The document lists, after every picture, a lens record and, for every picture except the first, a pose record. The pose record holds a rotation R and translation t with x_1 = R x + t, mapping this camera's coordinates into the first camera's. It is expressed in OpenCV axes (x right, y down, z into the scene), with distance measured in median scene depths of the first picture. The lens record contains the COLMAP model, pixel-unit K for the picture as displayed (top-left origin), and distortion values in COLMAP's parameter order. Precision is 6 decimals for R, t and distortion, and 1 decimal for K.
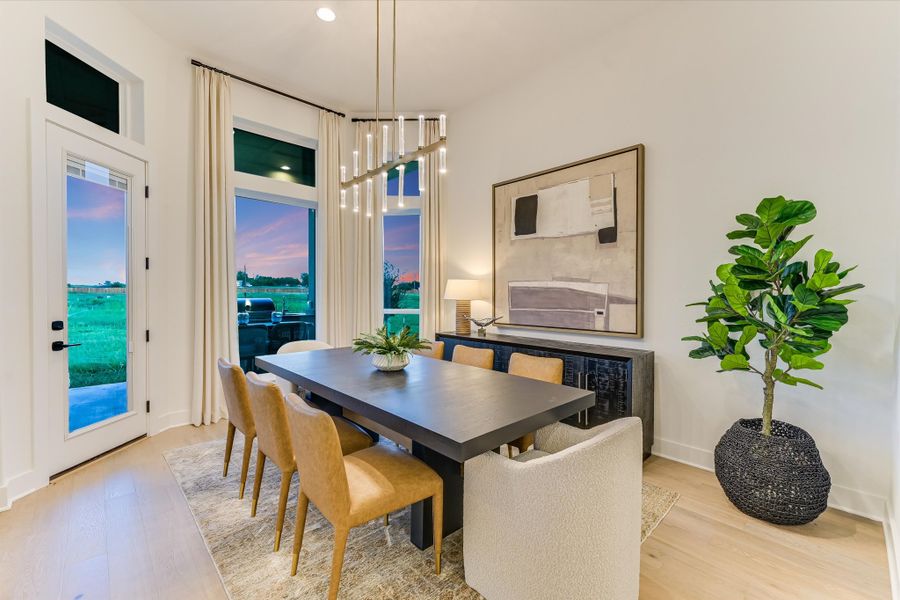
lens RADIAL K [[424.2, 0, 445.6], [0, 424.2, 308.4], [0, 0, 1]] dist [-0.037312, 0.026736]
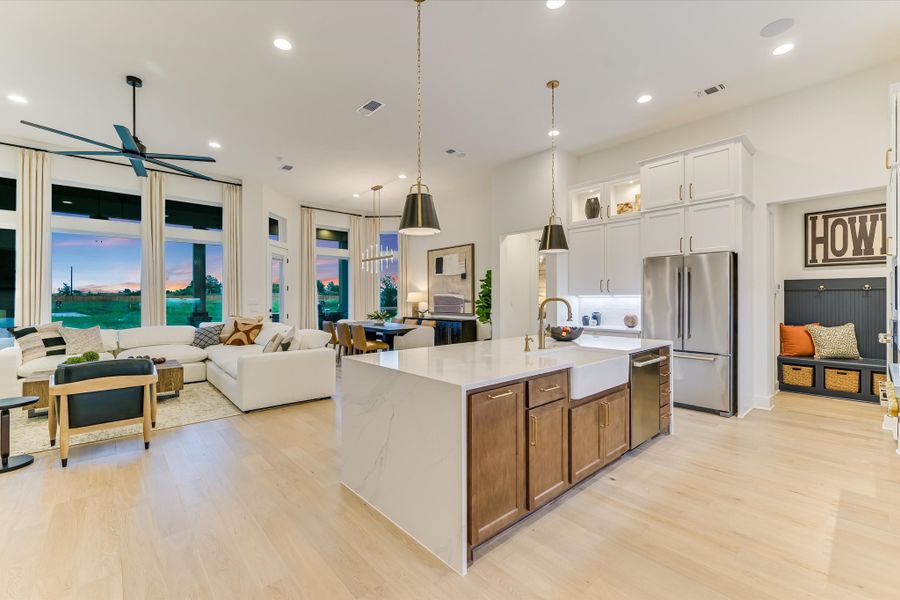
lens RADIAL K [[424.2, 0, 445.6], [0, 424.2, 308.4], [0, 0, 1]] dist [-0.037312, 0.026736]
pose [[0.999683, -0.006243, -0.024377, 0.282033], [0.005914, 0.999891, -0.013553, 0.049904], [0.024459, 0.013405, 0.999611, -1.351075]]
